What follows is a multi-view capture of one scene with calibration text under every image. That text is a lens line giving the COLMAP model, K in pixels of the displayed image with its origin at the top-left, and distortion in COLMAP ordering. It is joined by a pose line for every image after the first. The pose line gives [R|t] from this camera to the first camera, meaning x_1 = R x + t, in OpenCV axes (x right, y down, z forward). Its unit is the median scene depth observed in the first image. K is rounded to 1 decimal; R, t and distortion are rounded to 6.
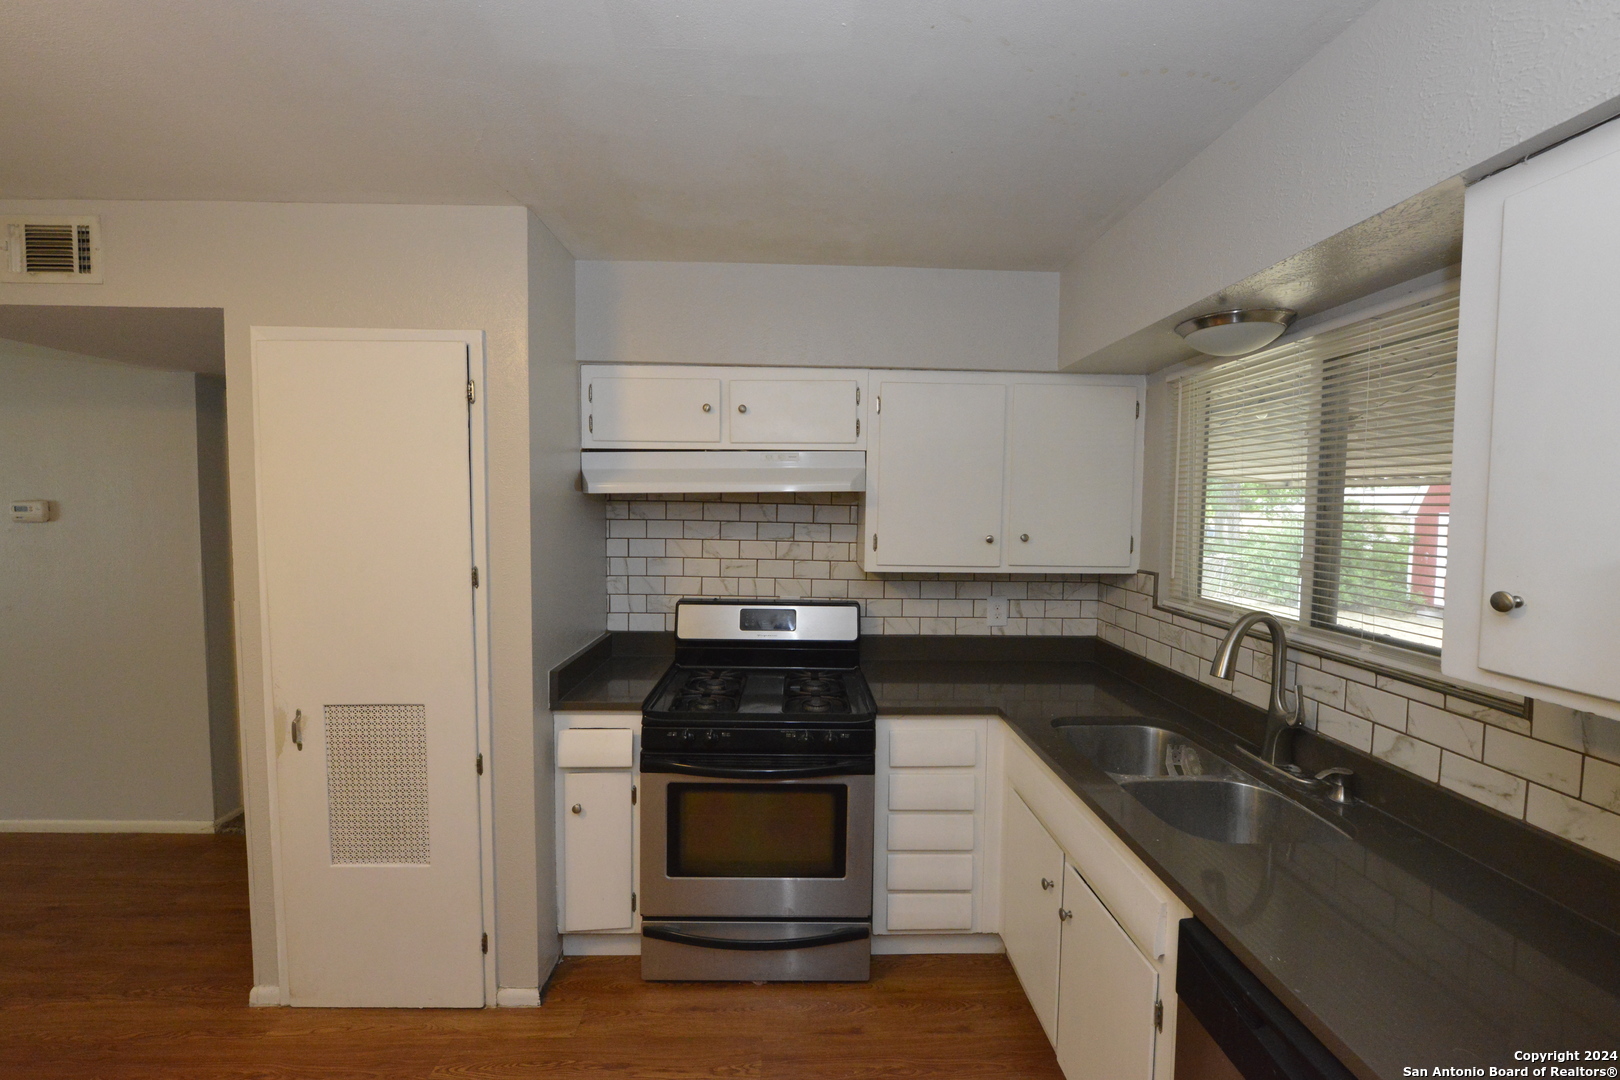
lens RADIAL K [[637.5, 0, 812.5], [0, 637.5, 533.4], [0, 0, 1]] dist [-0.010281, -0.000340]
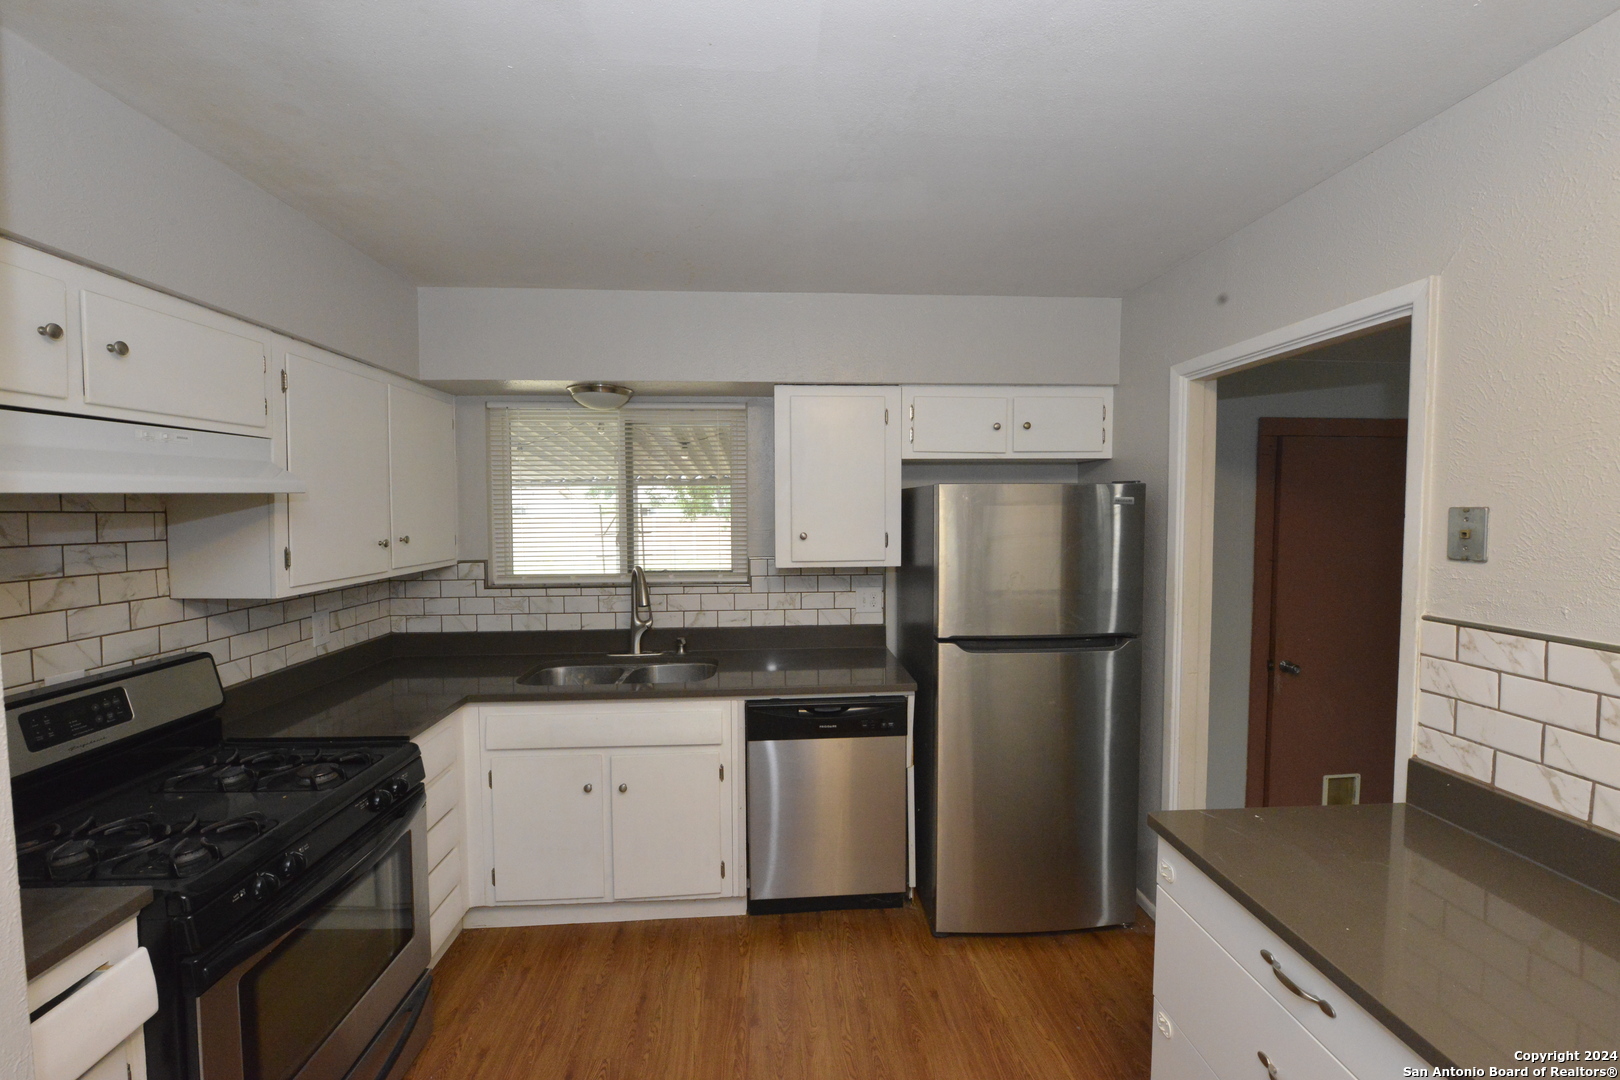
lens RADIAL K [[637.5, 0, 812.5], [0, 637.5, 533.4], [0, 0, 1]] dist [-0.010281, -0.000340]
pose [[-0.033086, -0.057541, 0.997795, -0.796976], [0.053384, 0.996814, 0.059255, -0.032519], [-0.998026, 0.055227, -0.029908, 0.446361]]
